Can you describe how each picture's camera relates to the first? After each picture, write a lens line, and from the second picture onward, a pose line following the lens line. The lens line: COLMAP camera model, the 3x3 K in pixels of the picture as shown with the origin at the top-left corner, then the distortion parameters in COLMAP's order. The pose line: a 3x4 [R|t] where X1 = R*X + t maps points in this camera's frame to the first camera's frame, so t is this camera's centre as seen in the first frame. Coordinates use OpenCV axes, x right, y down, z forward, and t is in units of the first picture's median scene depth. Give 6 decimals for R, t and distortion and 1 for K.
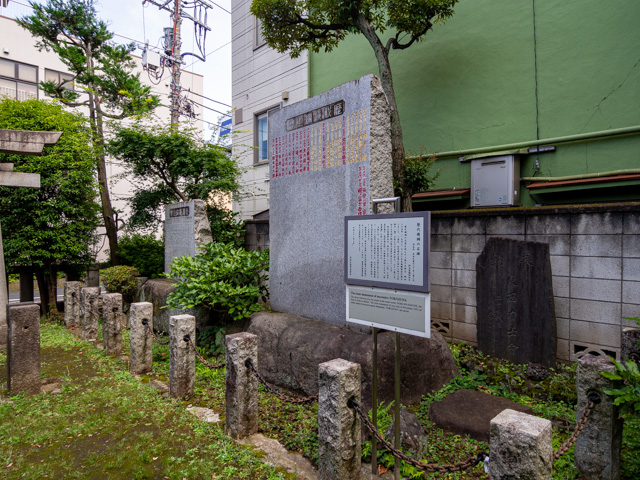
lens RADIAL K [[406.9, 0, 318.8], [0, 406.9, 238.8], [0, 0, 1]] dist [0.004162, 0.001254]
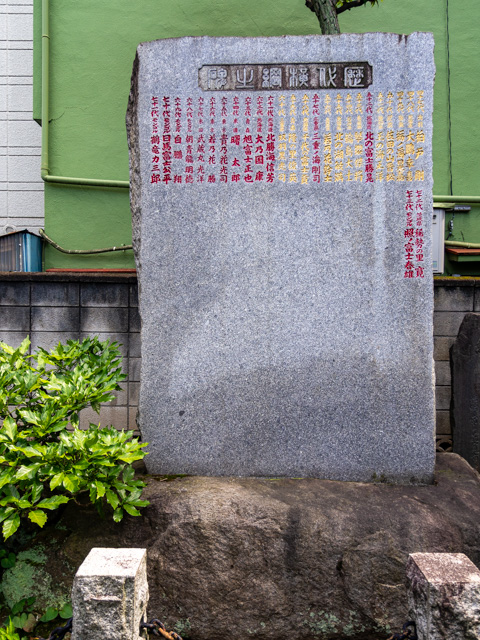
lens RADIAL K [[520.3, 0, 213.7], [0, 520.3, 311.5], [0, 0, 1]] dist [0.023279, 0.000245]
pose [[0.694951, 0.006746, 0.719025, -0.798011], [-0.003282, 0.999975, -0.006209, -0.004541], [-0.719049, 0.001955, 0.694956, 0.902706]]
